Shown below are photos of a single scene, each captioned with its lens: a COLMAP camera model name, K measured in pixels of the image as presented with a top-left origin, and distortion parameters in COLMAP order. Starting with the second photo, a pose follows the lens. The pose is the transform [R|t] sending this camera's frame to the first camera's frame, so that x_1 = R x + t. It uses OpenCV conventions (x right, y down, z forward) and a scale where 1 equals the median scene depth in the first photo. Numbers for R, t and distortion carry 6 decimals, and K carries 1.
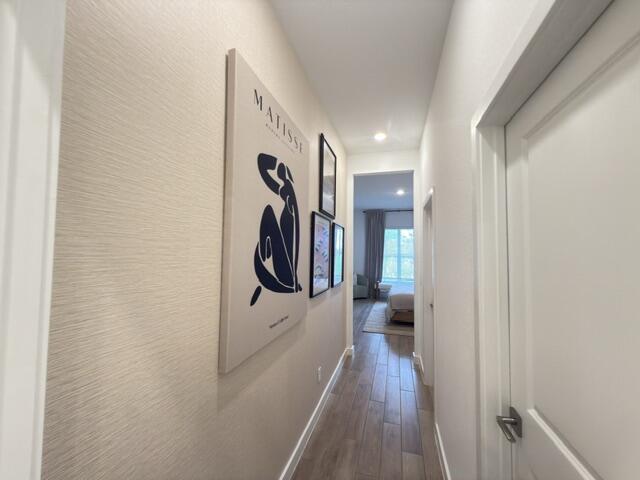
lens RADIAL K [[255.7, 0, 320.6], [0, 255.7, 241.4], [0, 0, 1]] dist [0.001017, 0.000708]
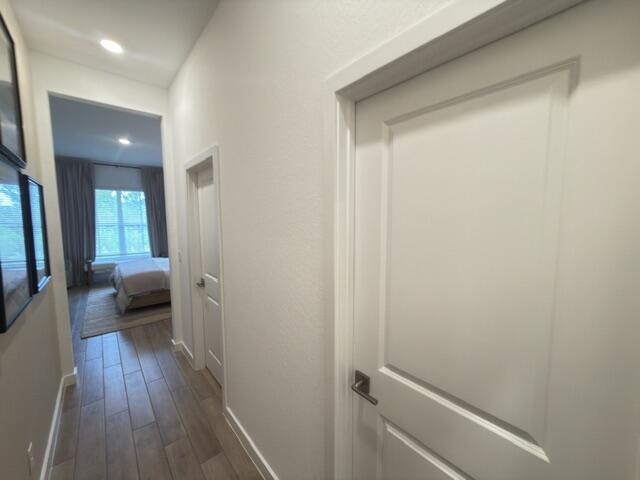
lens RADIAL K [[255.7, 0, 320.8], [0, 255.7, 240.6], [0, 0, 1]] dist [0.001017, 0.000708]
pose [[0.538706, -0.088330, 0.837851, -0.046025], [-0.024514, 0.992424, 0.120387, -0.010065], [-0.842137, -0.085392, 0.532460, 0.118988]]
